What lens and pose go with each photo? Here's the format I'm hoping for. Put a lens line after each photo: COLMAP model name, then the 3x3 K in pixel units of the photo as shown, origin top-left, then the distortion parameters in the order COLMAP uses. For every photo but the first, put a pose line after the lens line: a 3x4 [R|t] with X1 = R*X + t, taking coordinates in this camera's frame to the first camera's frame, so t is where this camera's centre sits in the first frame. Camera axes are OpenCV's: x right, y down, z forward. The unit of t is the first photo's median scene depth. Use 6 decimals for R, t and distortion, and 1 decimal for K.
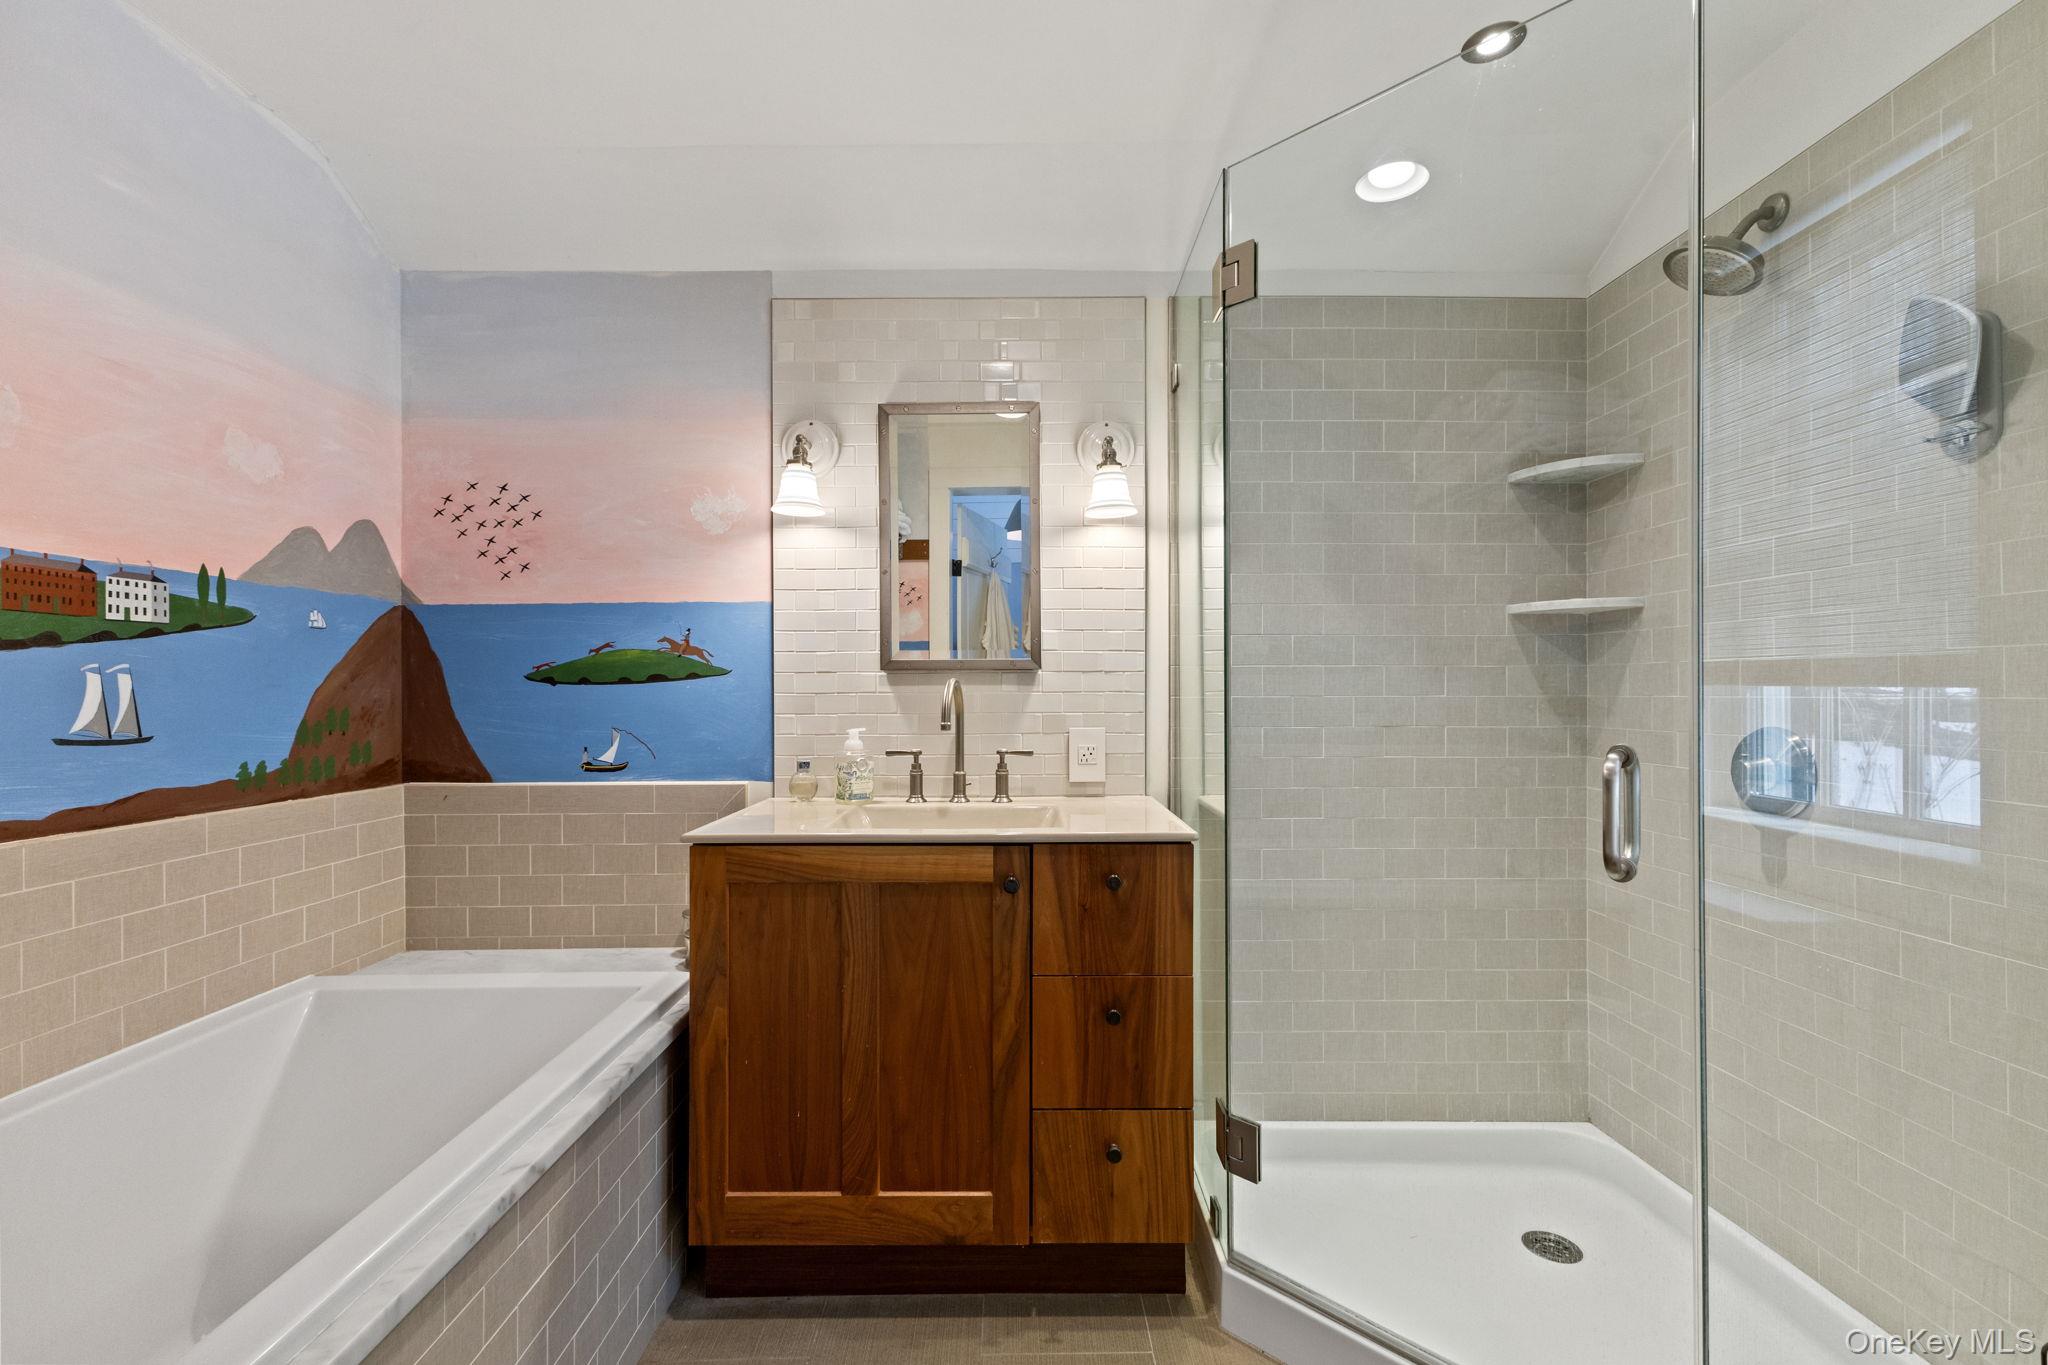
lens RADIAL K [[888.9, 0, 1021.6], [0, 888.9, 699.9], [0, 0, 1]] dist [0.008311, -0.000378]
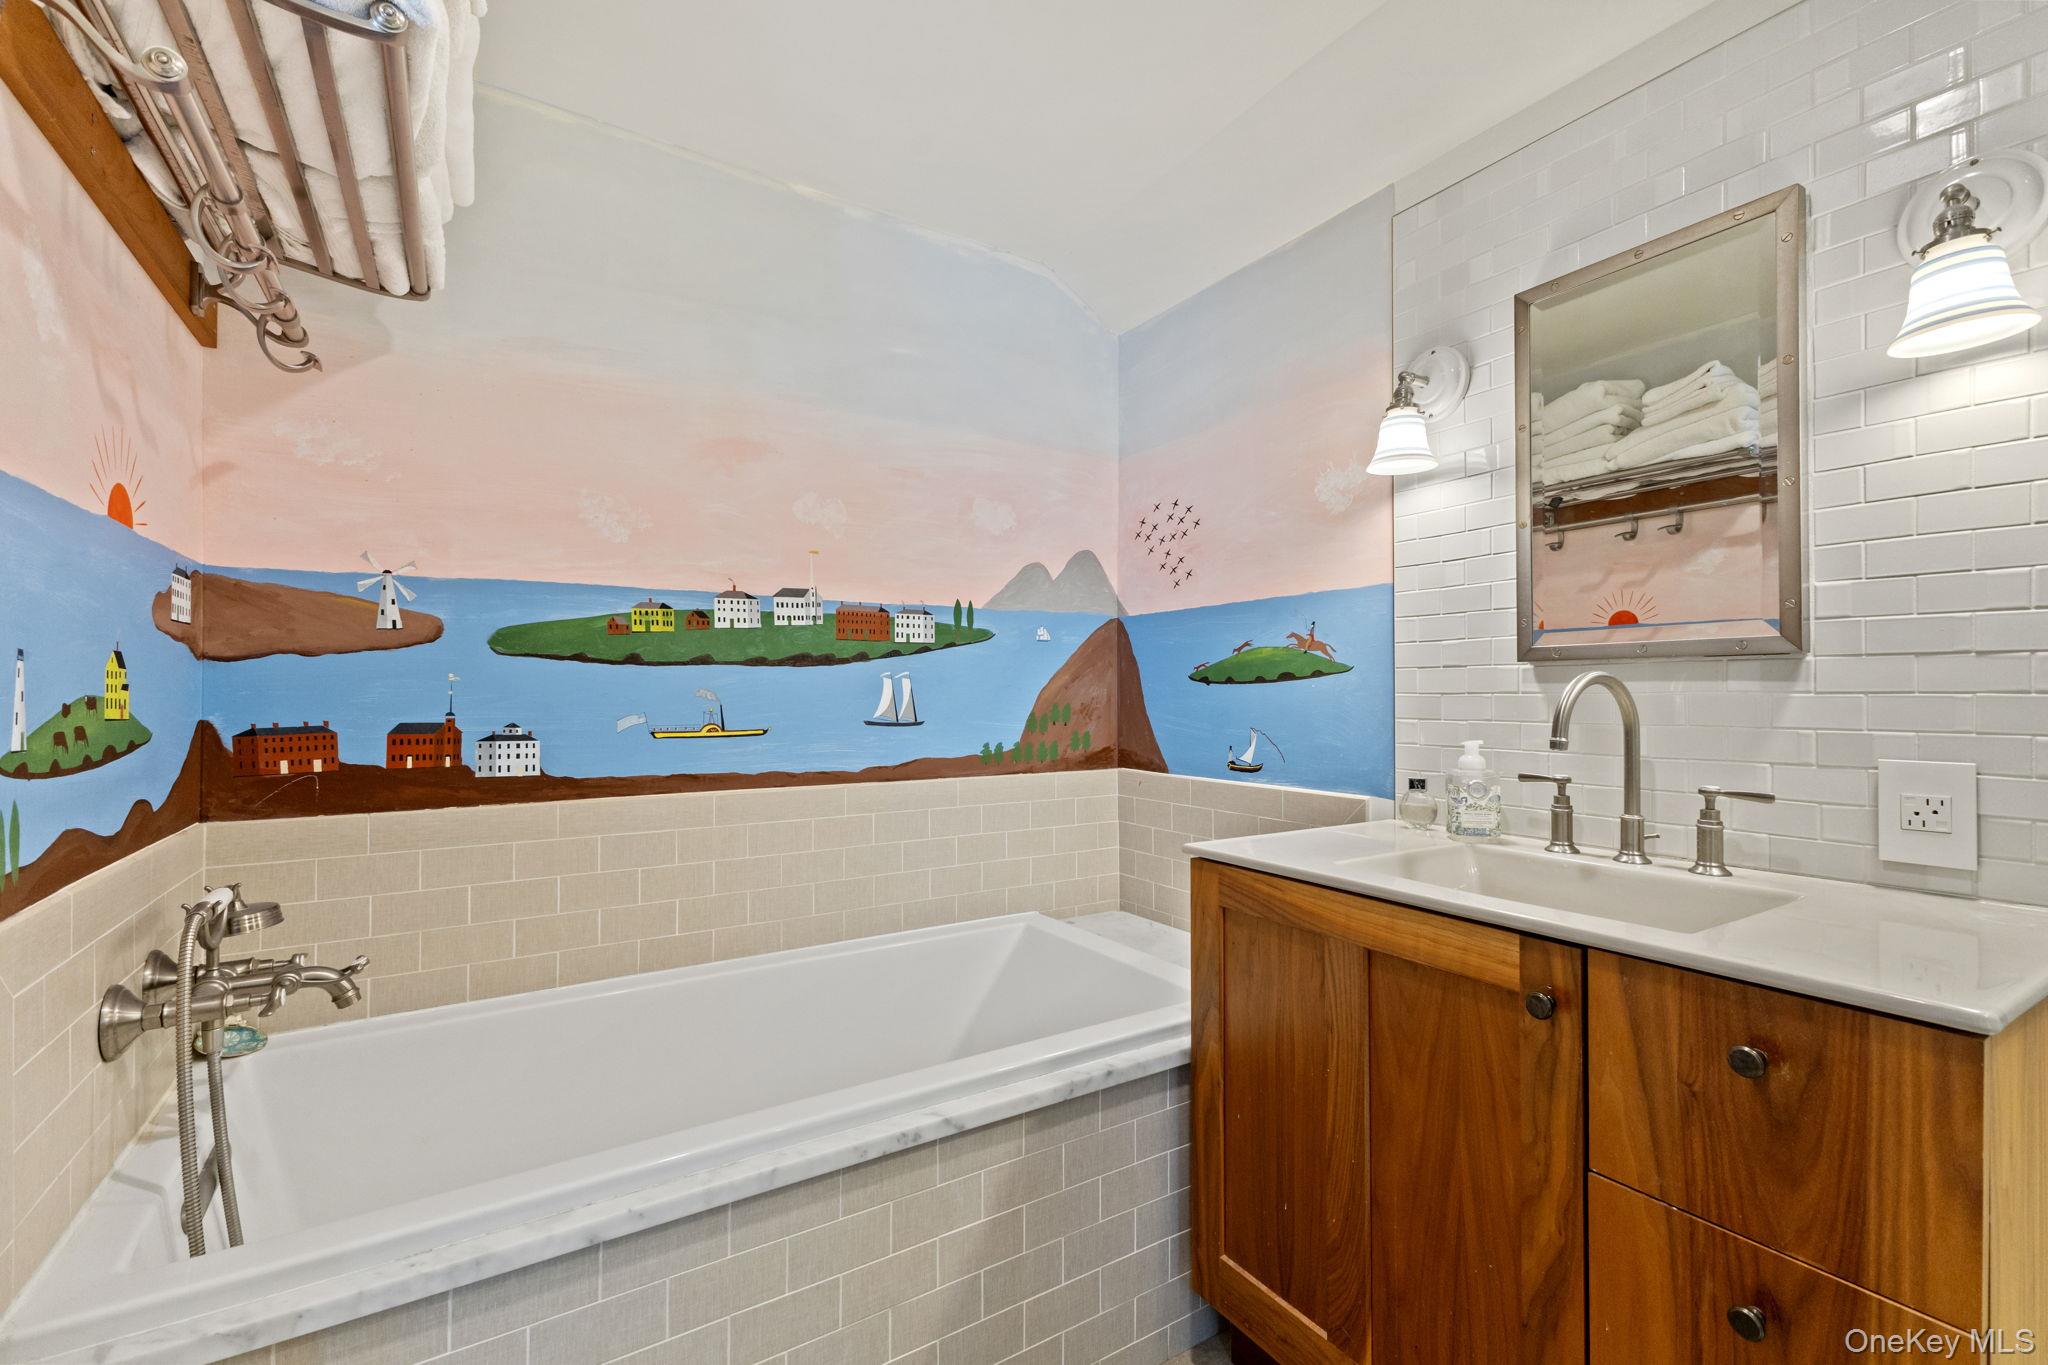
lens RADIAL K [[887.8, 0, 1021.8], [0, 887.8, 692.9], [0, 0, 1]] dist [0.013845, -0.000089]
pose [[0.526179, 0.002997, -0.850369, 0.255218], [-0.009336, 0.999954, -0.002252, -0.002781], [0.850323, 0.009124, 0.526183, 0.286010]]
